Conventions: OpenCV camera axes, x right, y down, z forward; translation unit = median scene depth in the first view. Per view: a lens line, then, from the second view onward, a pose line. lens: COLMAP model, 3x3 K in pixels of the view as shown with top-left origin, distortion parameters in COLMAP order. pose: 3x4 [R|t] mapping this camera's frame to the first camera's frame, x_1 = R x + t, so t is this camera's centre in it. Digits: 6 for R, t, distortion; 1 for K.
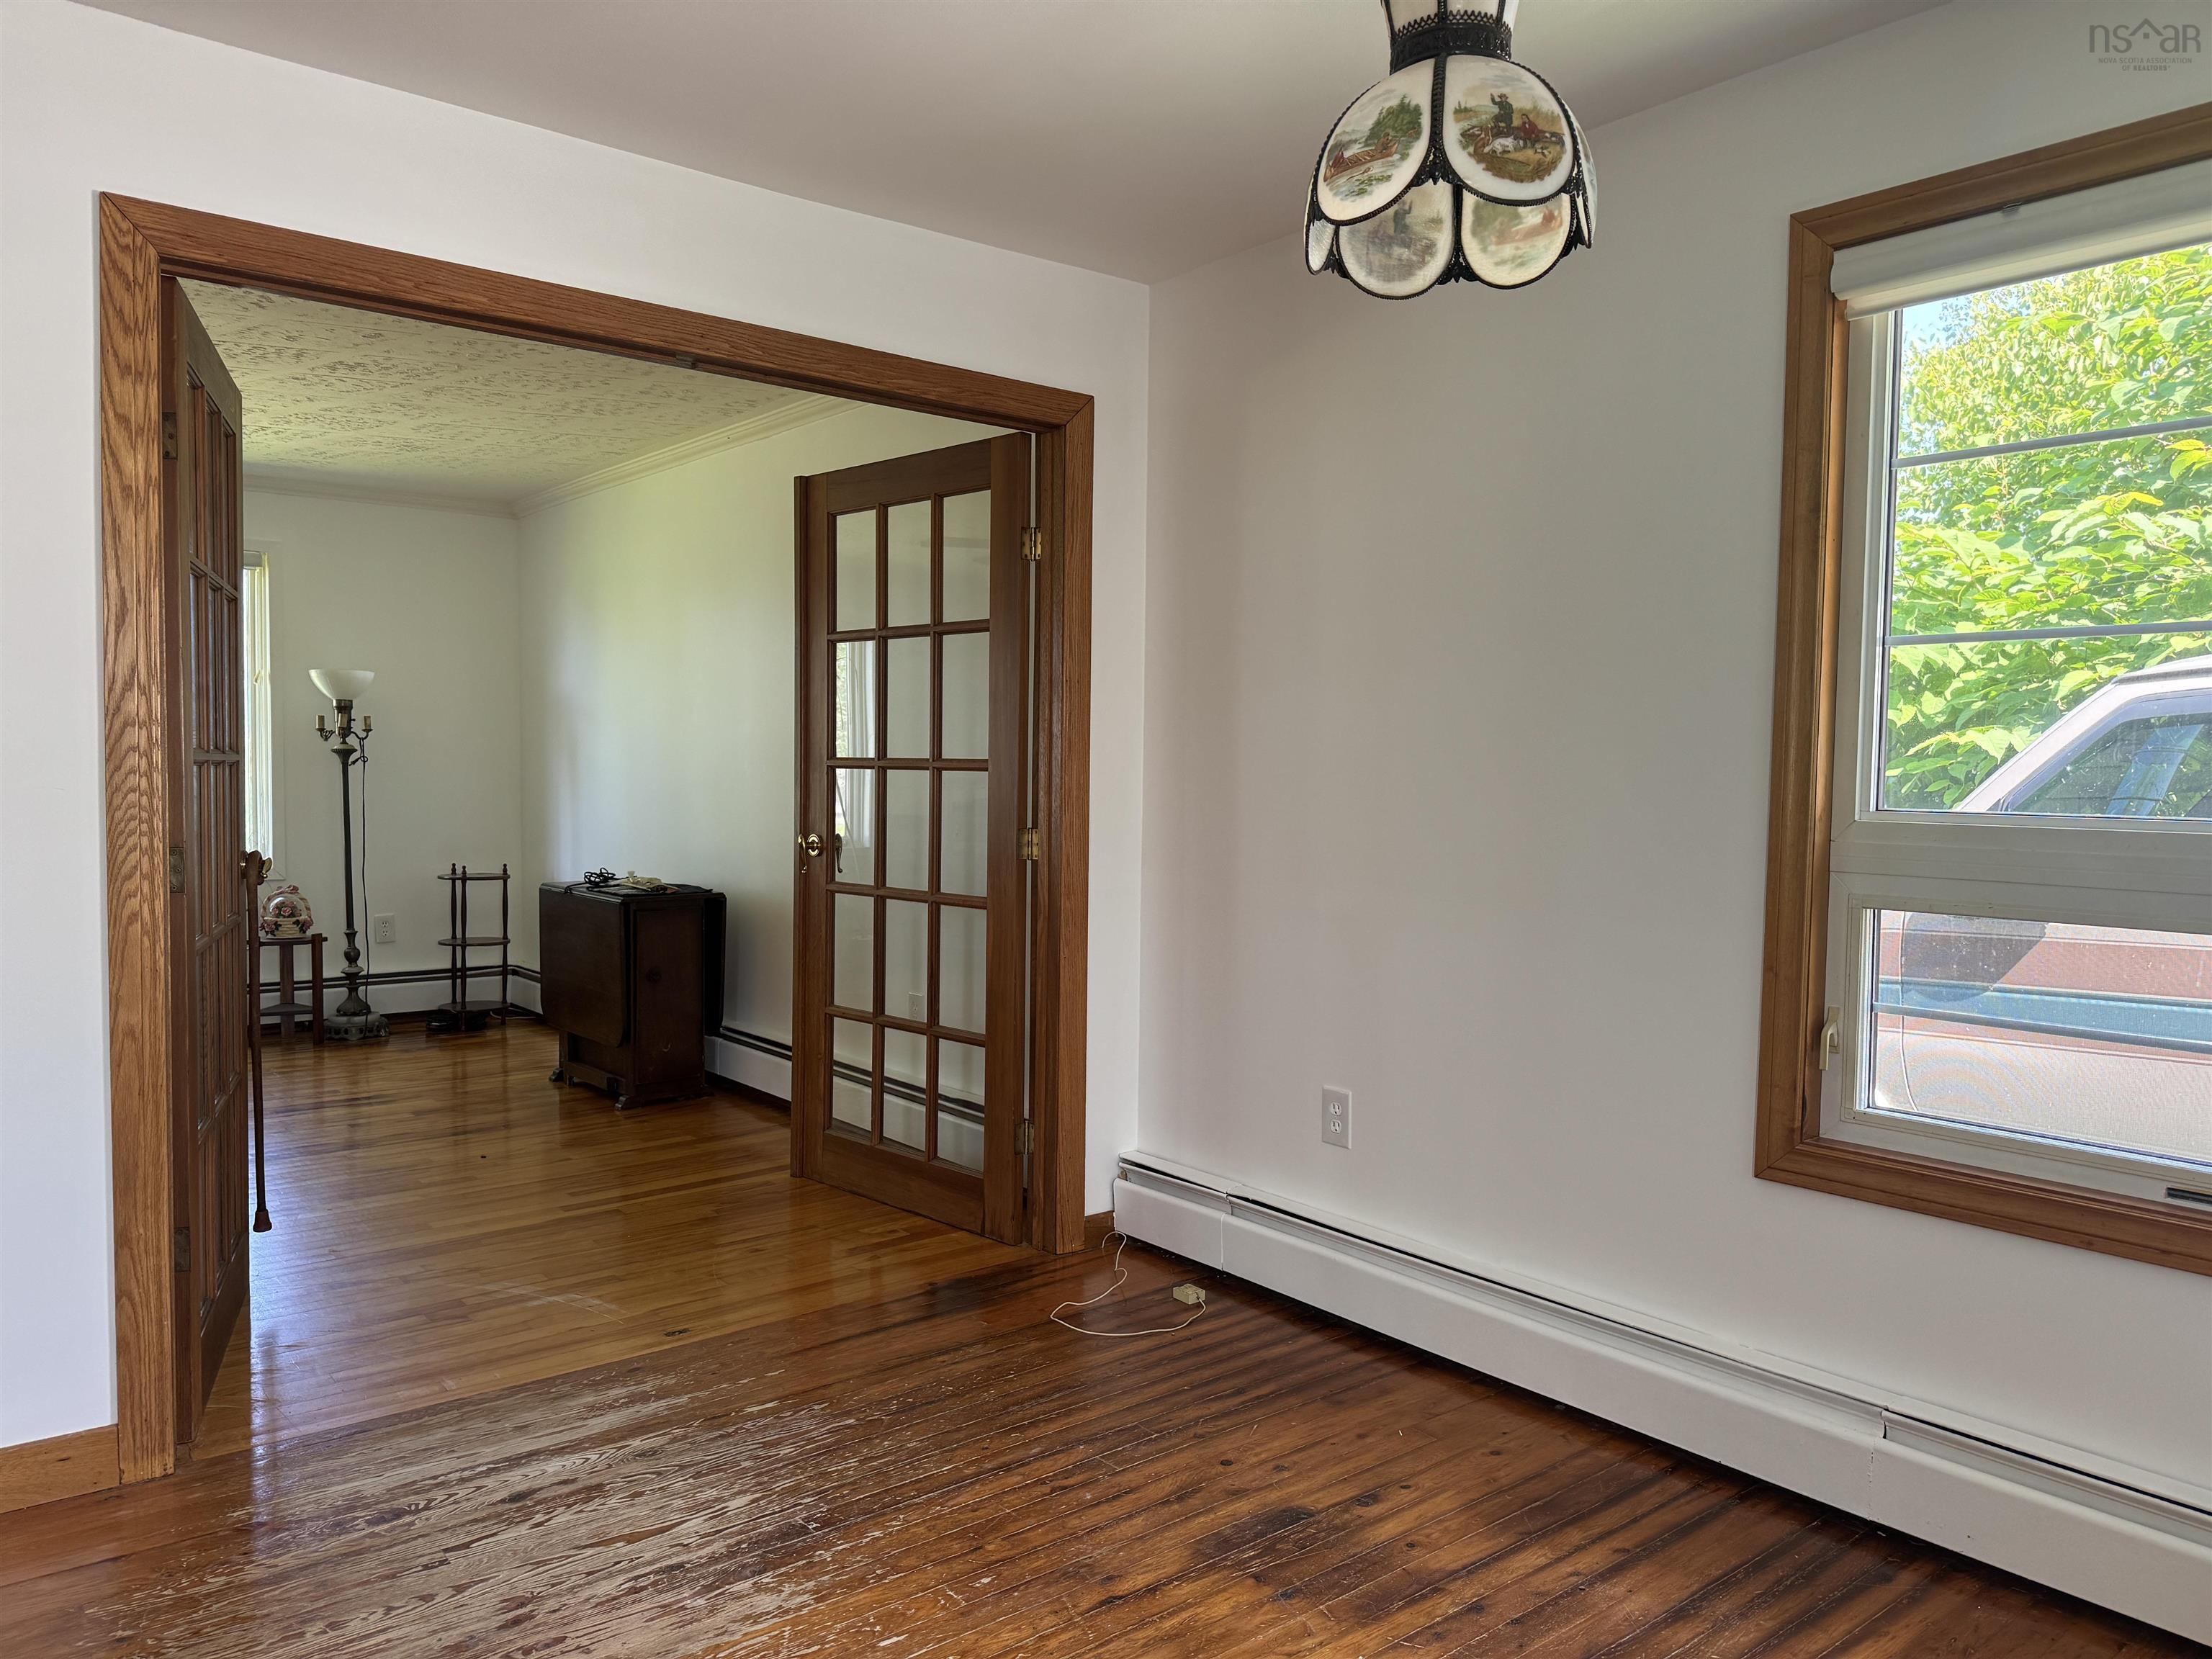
lens RADIAL K [[1587.8, 0, 1100.1], [0, 1587.8, 834.4], [0, 0, 1]] dist [-0.000774, -0.011000]
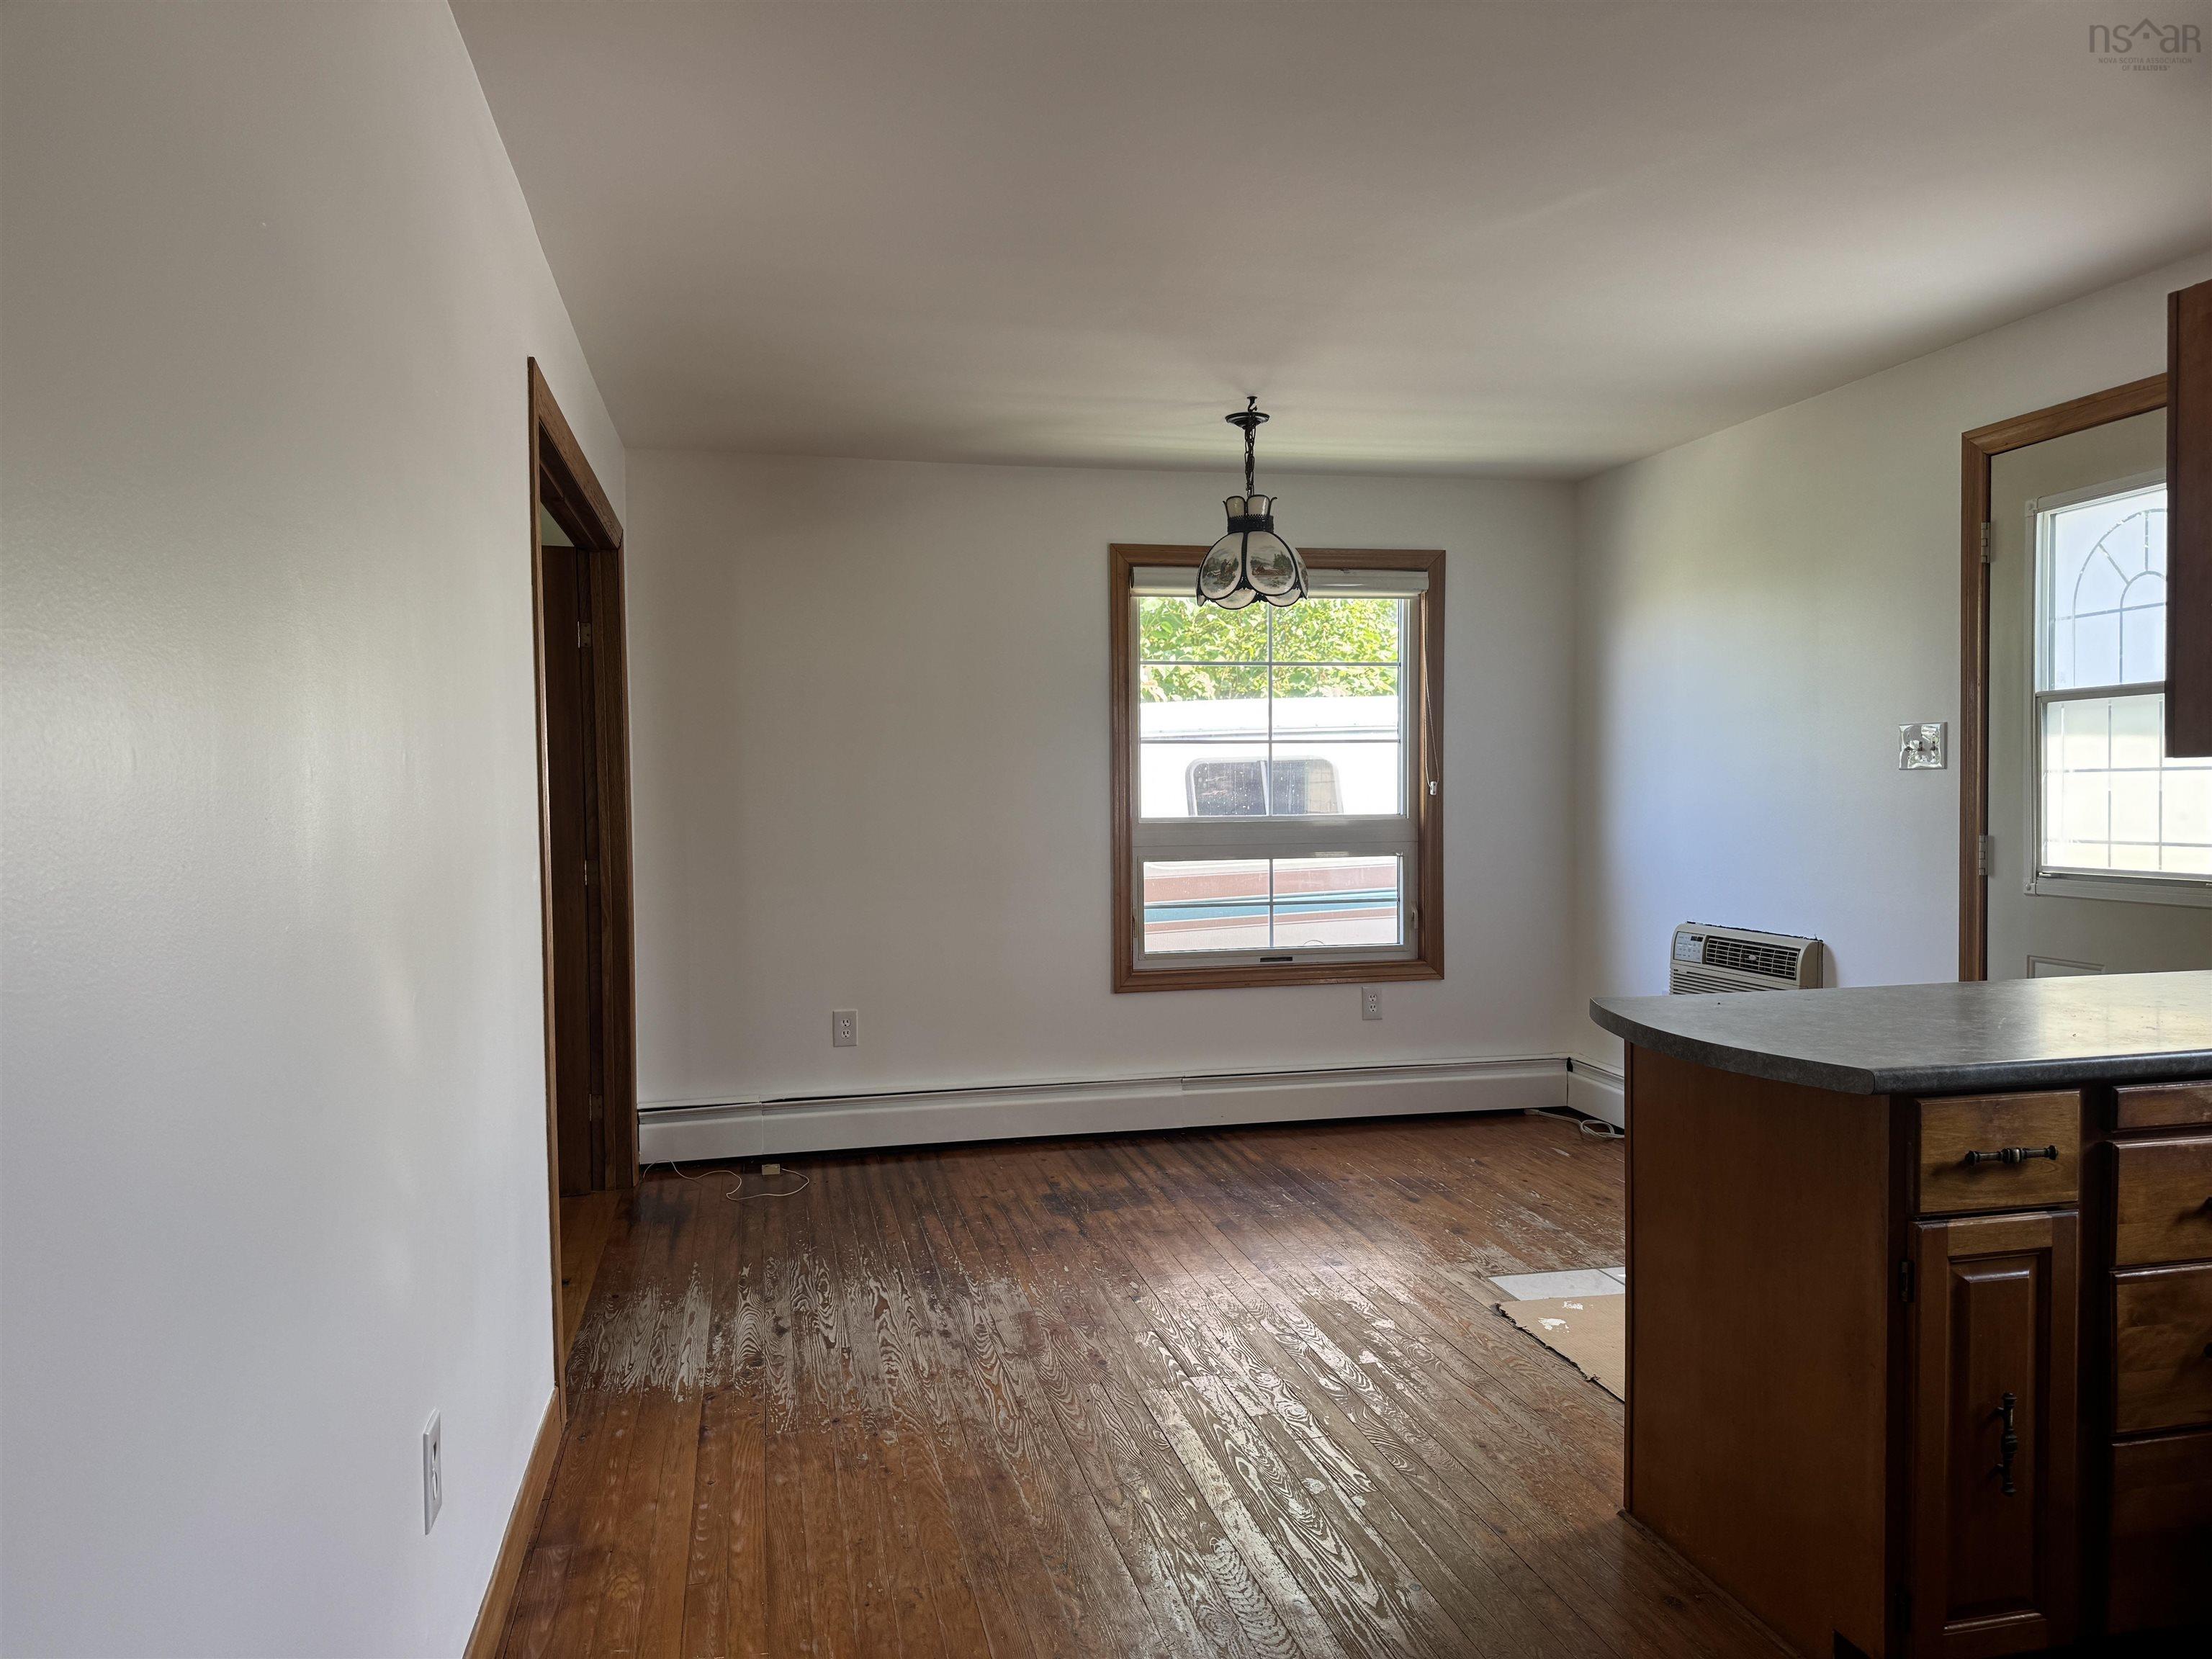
lens RADIAL K [[1587.8, 0, 1100.5], [0, 1587.8, 826.9], [0, 0, 1]] dist [-0.000774, -0.011000]
pose [[0.431480, -0.044026, 0.901048, -1.606970], [0.066162, 0.997663, 0.017065, -0.046715], [-0.899693, 0.052252, 0.433384, 0.093654]]
